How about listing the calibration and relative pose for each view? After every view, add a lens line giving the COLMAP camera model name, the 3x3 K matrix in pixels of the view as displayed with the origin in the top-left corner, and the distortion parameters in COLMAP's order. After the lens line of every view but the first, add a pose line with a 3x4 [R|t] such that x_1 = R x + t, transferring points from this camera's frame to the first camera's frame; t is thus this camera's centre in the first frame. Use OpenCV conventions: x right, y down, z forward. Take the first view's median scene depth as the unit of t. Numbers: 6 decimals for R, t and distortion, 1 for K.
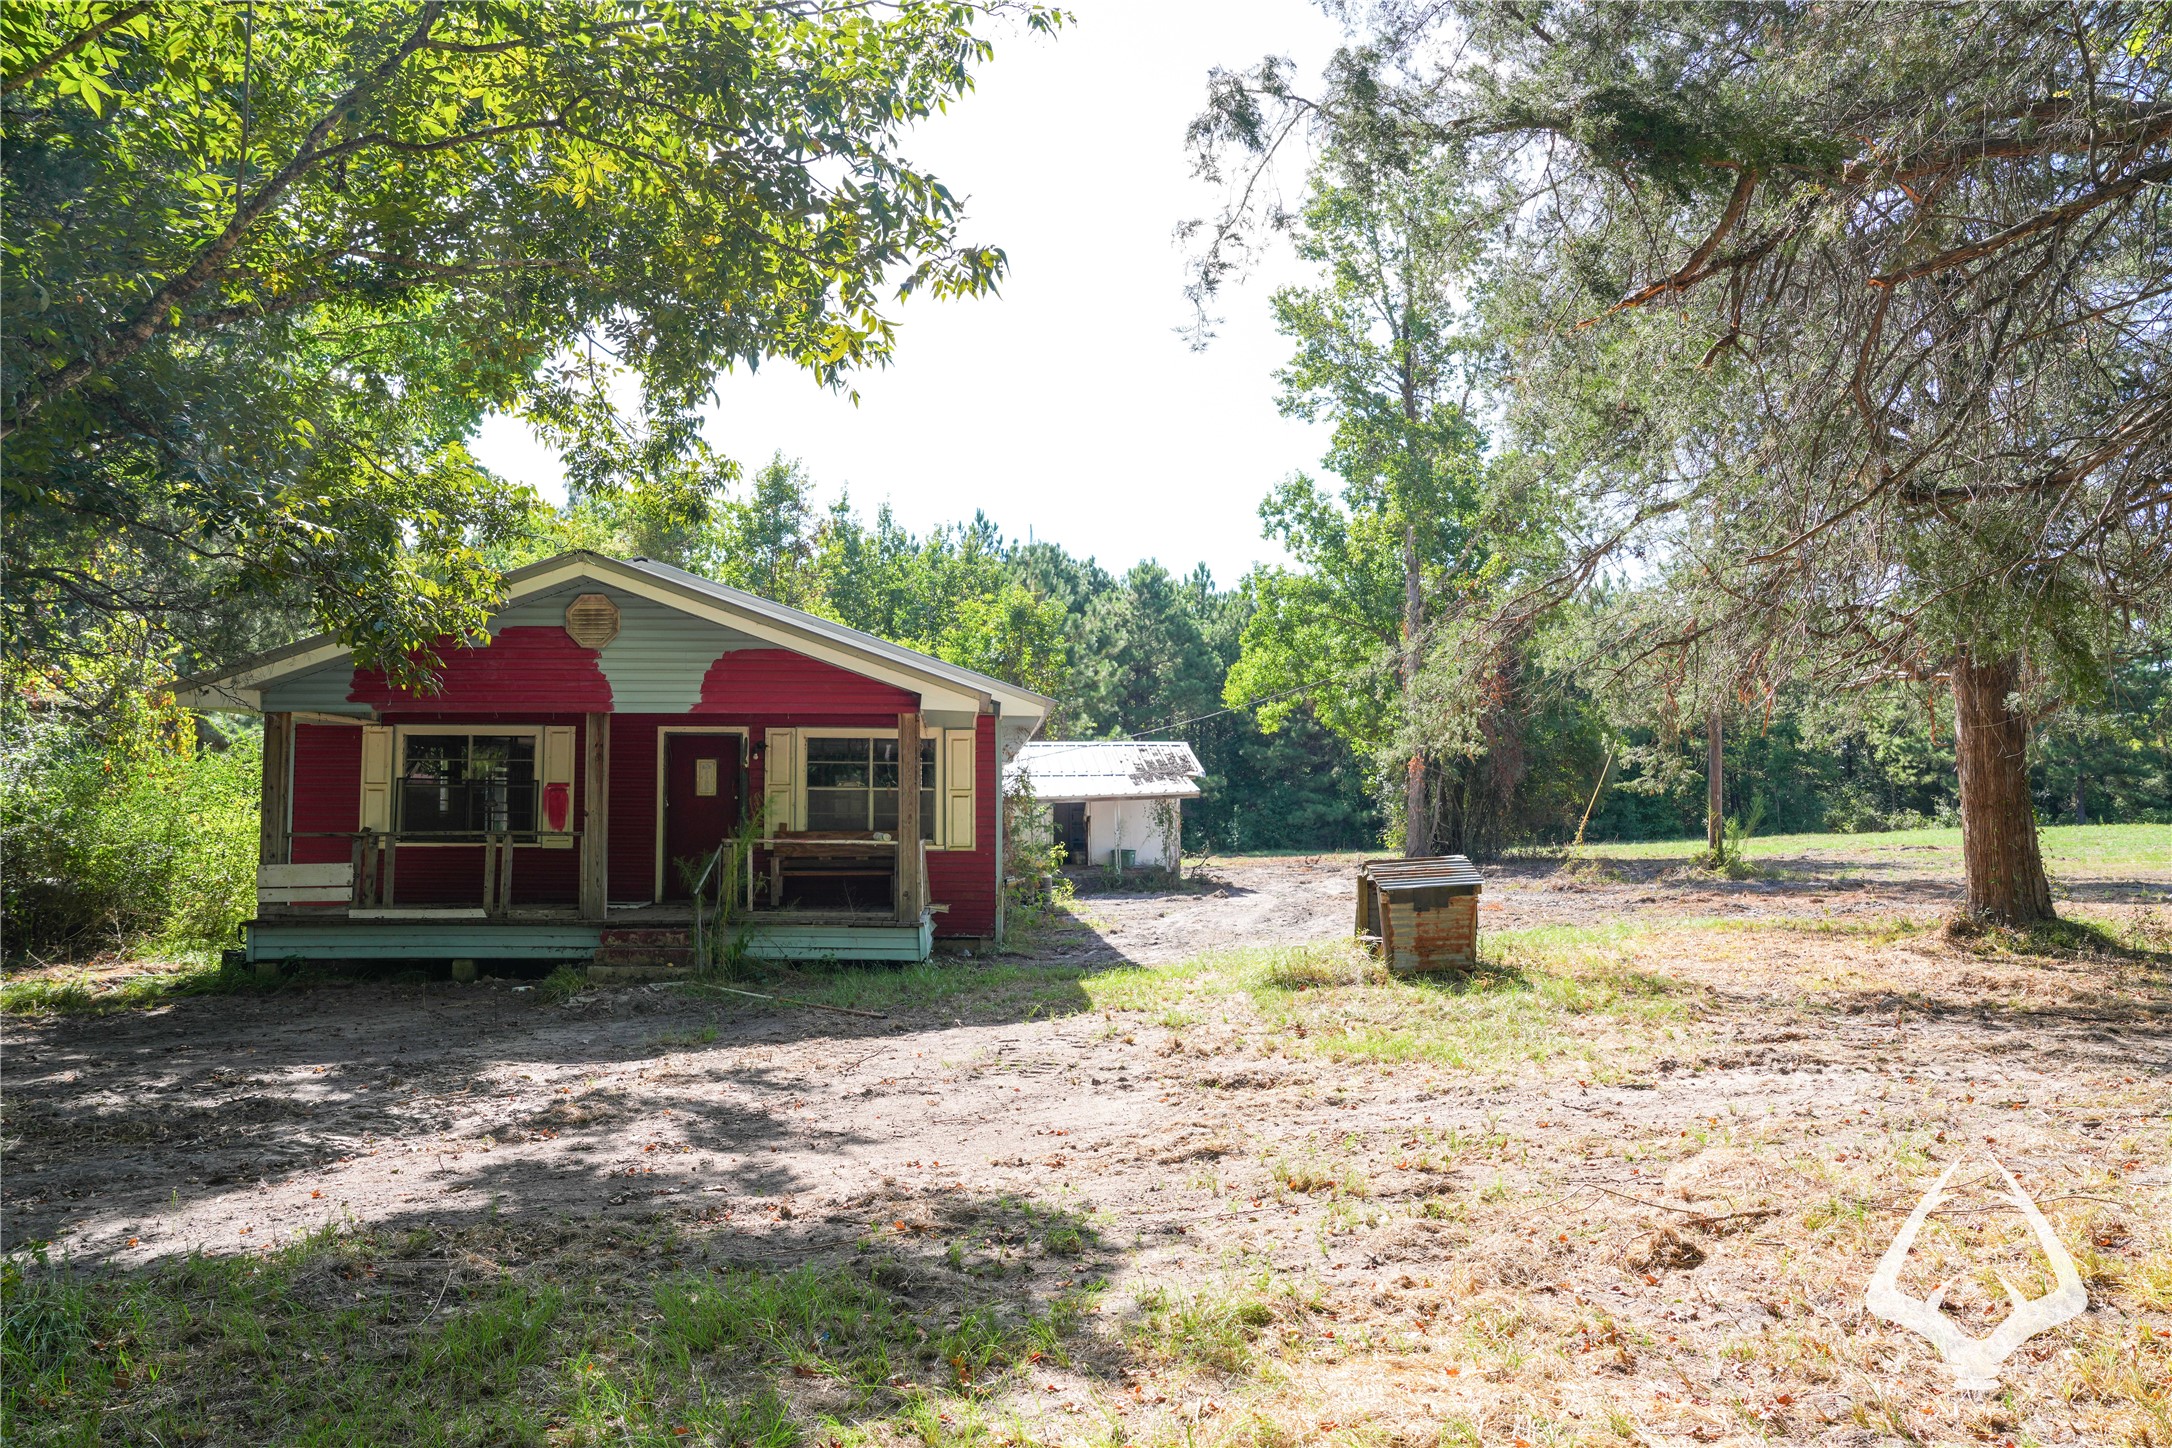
lens RADIAL K [[1485.6, 0, 1081.0], [0, 1485.6, 709.9], [0, 0, 1]] dist [-0.089229, -0.000668]
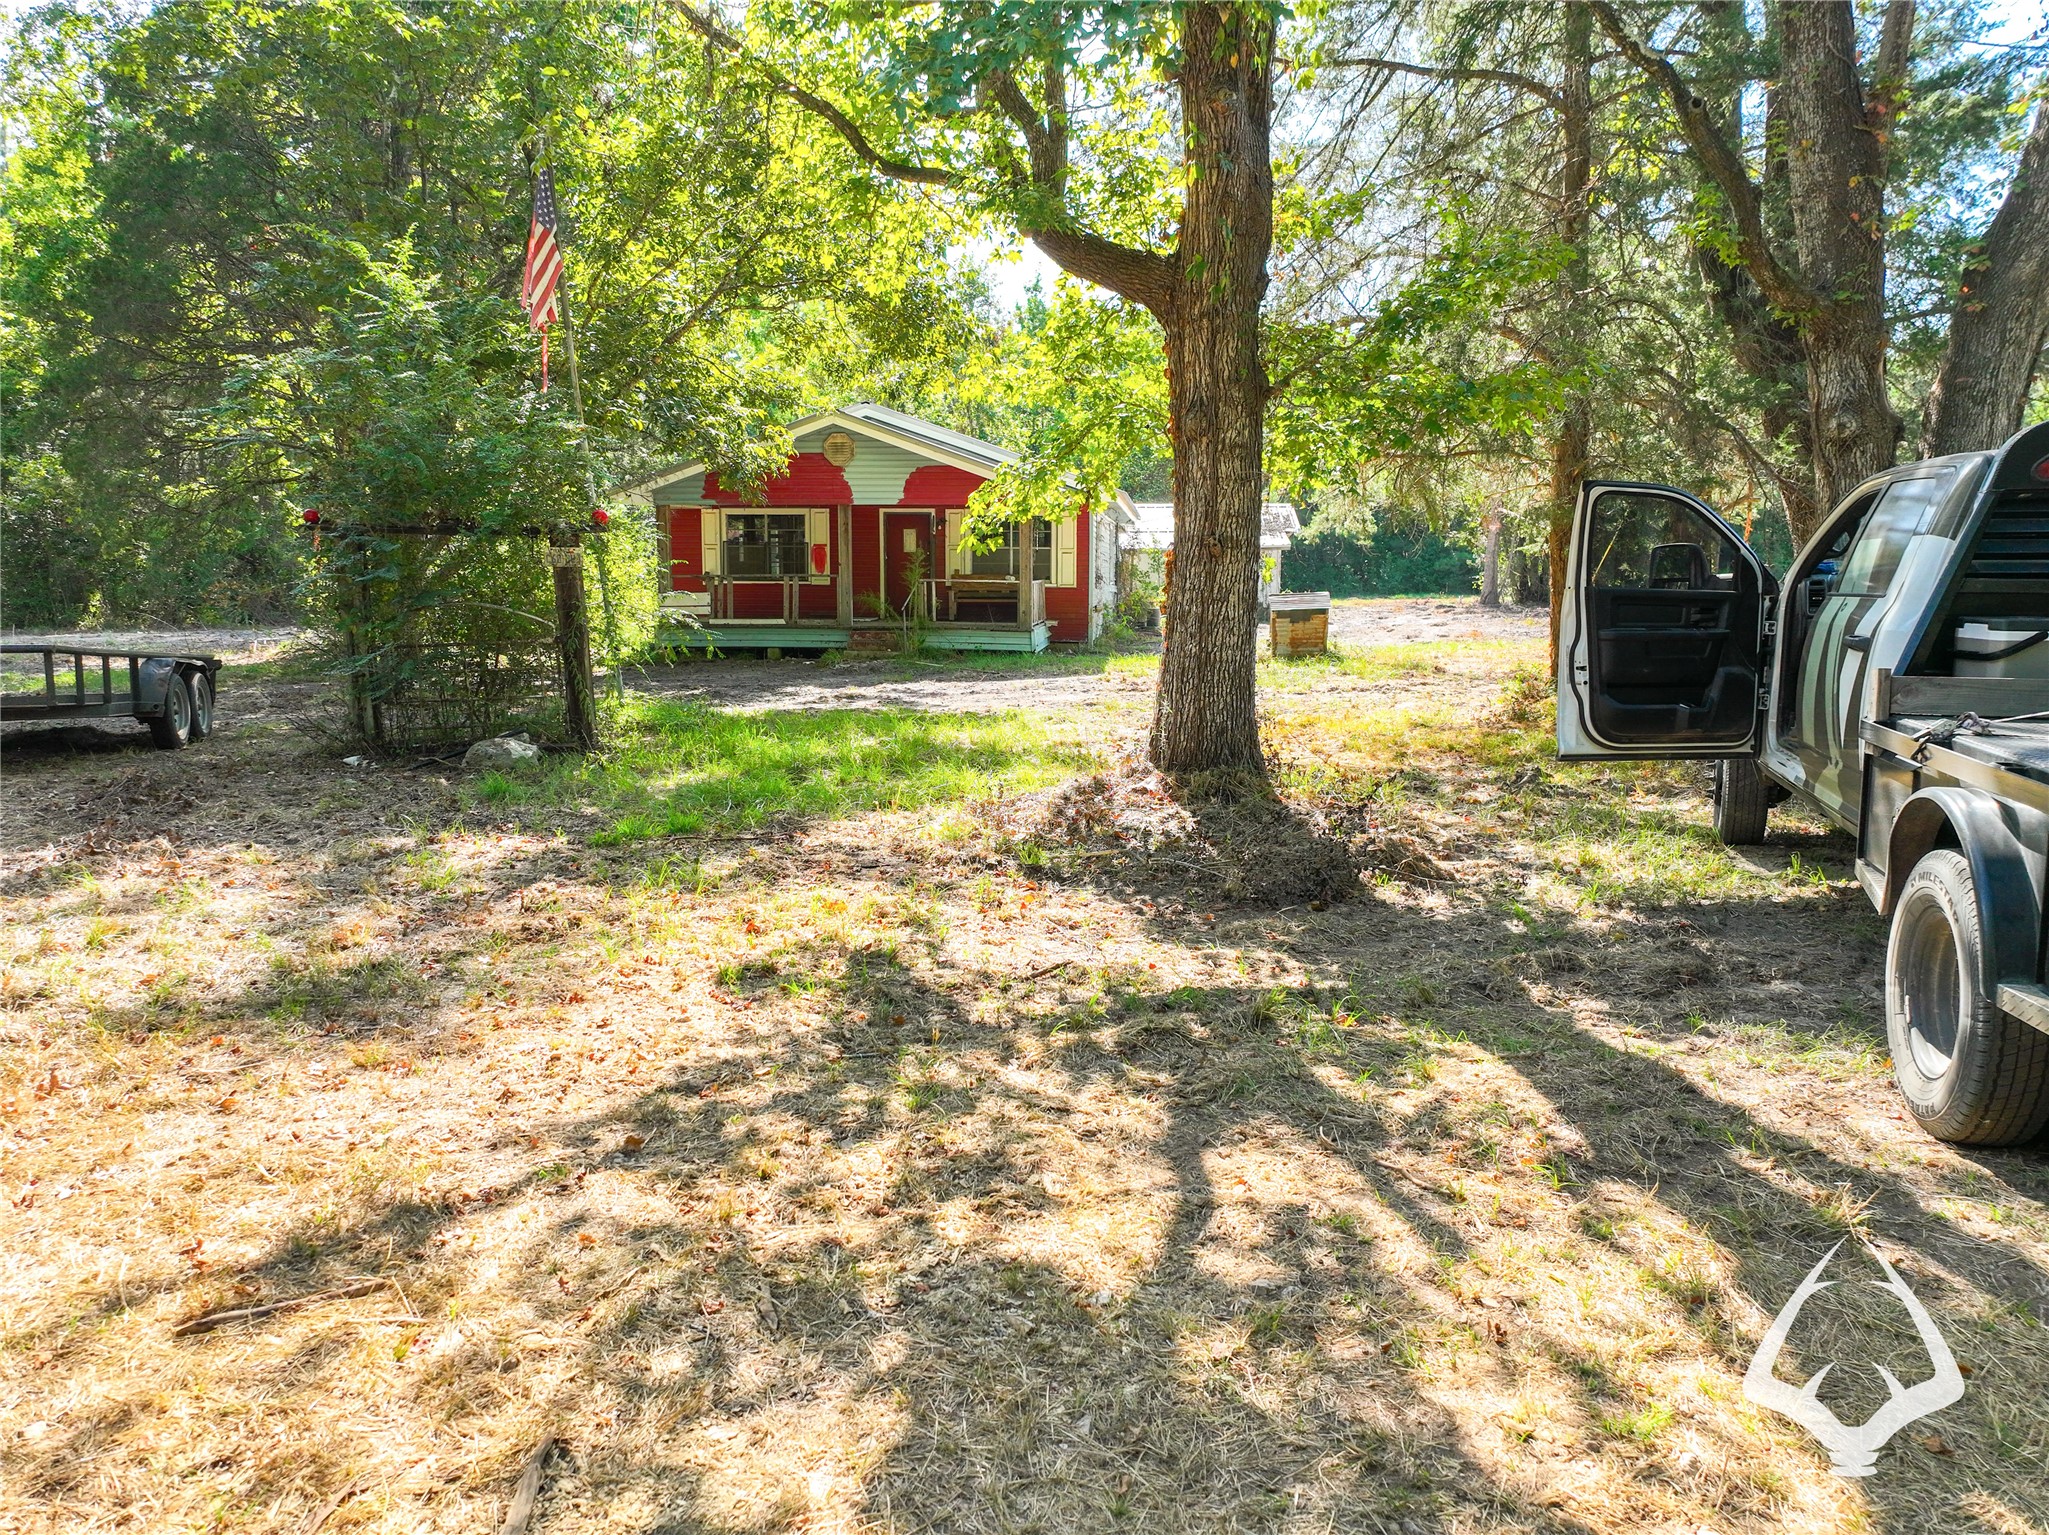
lens RADIAL K [[1415.5, 0, 1015.6], [0, 1415.5, 770.1], [0, 0, 1]] dist [0.002519, 0.011988]
pose [[0.982011, 0.032337, -0.186036, 0.167162], [0.008934, 0.976167, 0.216836, -0.047438], [0.188614, -0.214597, 0.958318, -0.552671]]
